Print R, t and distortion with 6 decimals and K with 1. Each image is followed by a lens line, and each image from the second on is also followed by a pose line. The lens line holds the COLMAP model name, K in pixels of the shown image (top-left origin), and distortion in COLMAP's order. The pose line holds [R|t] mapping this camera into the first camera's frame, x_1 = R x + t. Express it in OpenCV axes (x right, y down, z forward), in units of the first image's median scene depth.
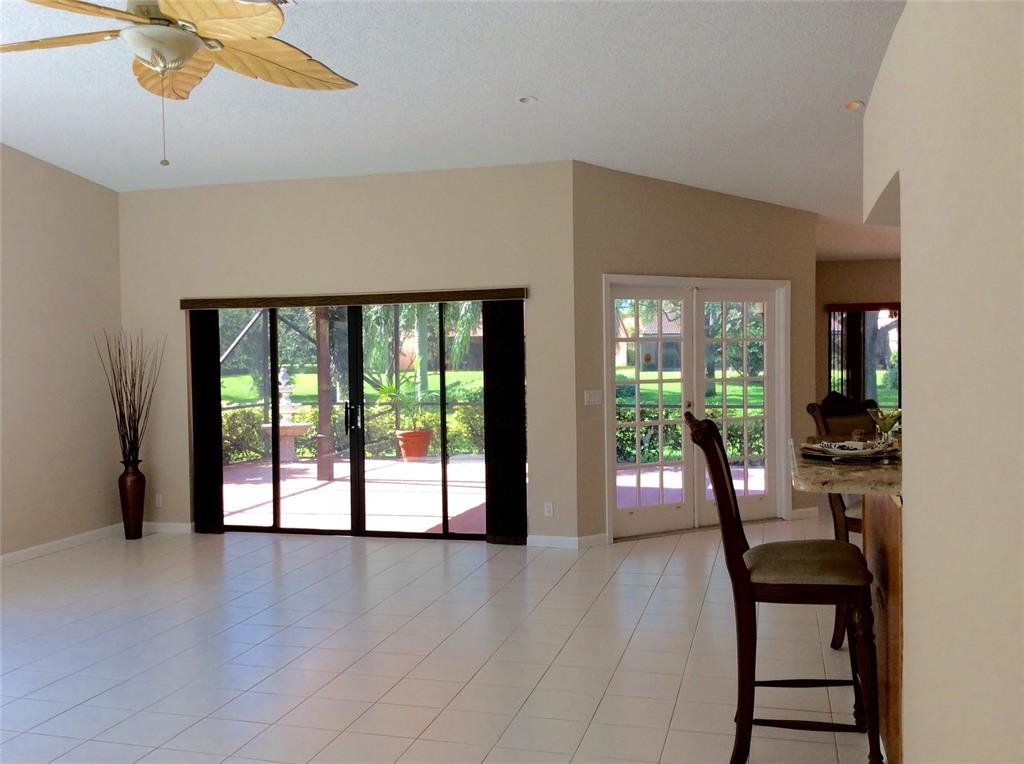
lens RADIAL K [[964.3, 0, 512.0], [0, 964.3, 382.0], [0, 0, 1]] dist [0.013192, -0.004850]
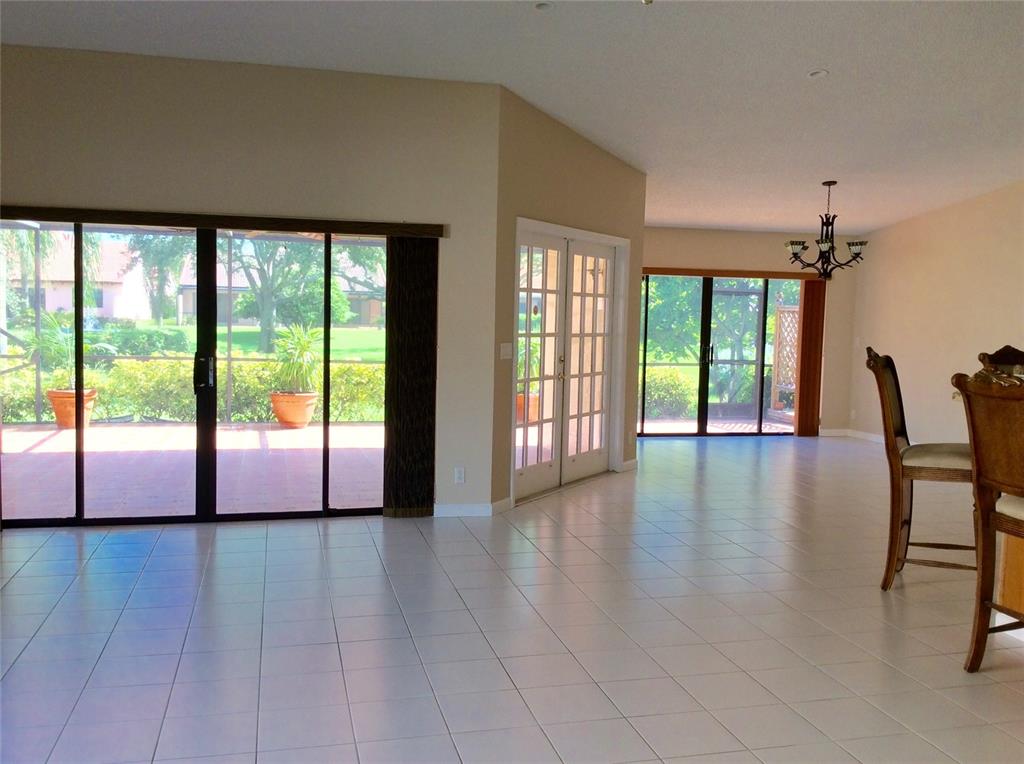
lens RADIAL K [[964.3, 0, 512.0], [0, 964.3, 382.0], [0, 0, 1]] dist [0.013192, -0.004850]
pose [[0.864399, -0.007337, 0.502753, -0.354067], [-0.016447, 0.998946, 0.042857, 0.005669], [-0.502538, -0.045314, 0.863367, 0.191838]]
